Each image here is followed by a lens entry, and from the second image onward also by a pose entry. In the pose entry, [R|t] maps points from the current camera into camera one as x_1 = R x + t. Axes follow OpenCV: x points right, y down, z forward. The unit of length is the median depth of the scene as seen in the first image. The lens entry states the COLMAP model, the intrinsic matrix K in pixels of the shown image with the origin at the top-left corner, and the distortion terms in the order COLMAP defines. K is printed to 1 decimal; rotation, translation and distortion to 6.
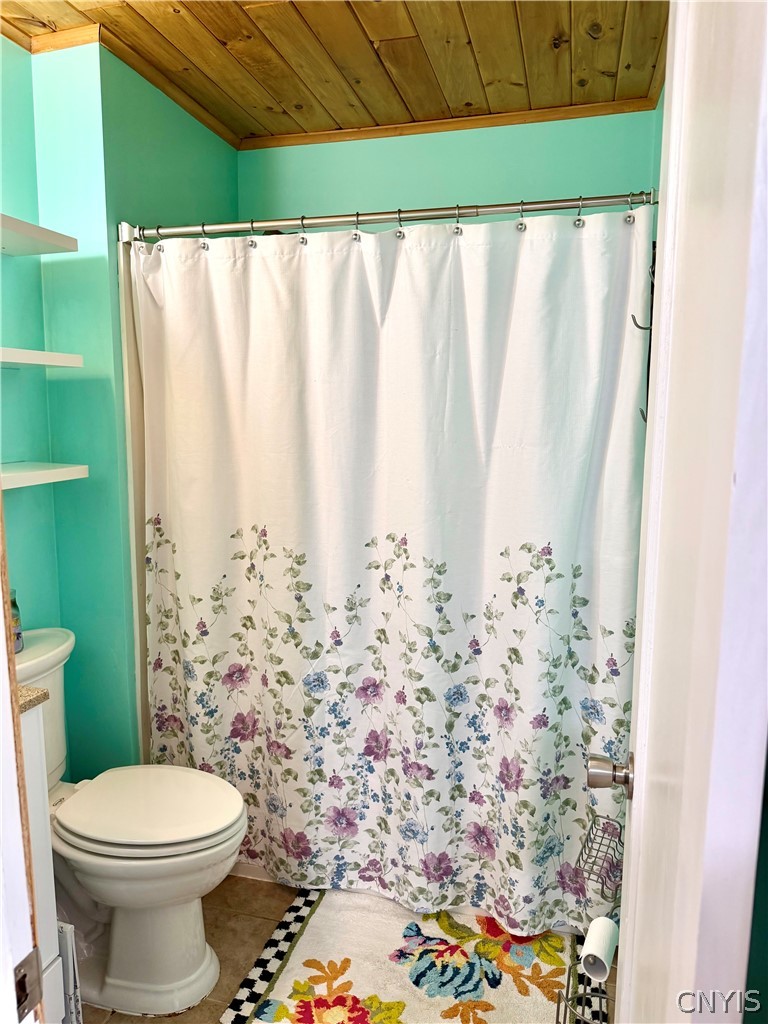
lens RADIAL K [[716.2, 0, 380.9], [0, 716.2, 511.8], [0, 0, 1]] dist [0.083483, -0.099837]
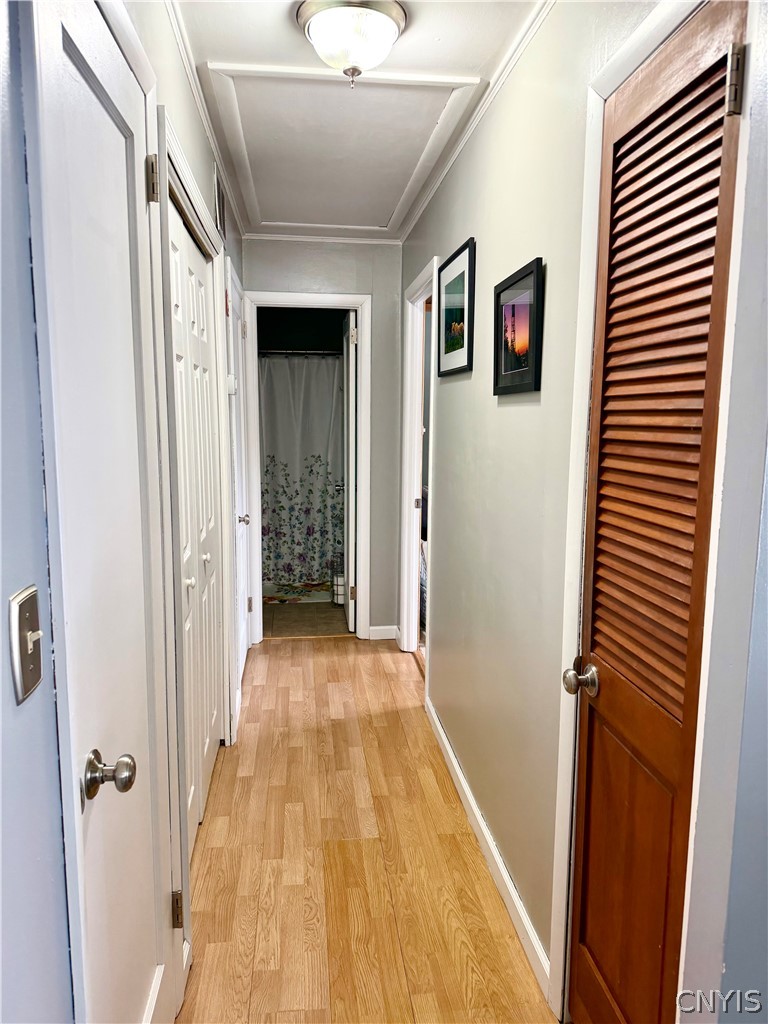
lens RADIAL K [[716.2, 0, 383.1], [0, 716.2, 512.9], [0, 0, 1]] dist [0.083483, -0.099837]
pose [[0.925012, -0.056855, 0.375659, -0.682780], [0.062531, 0.998039, -0.002924, 0.304035], [-0.374756, 0.026195, 0.926753, -1.978278]]
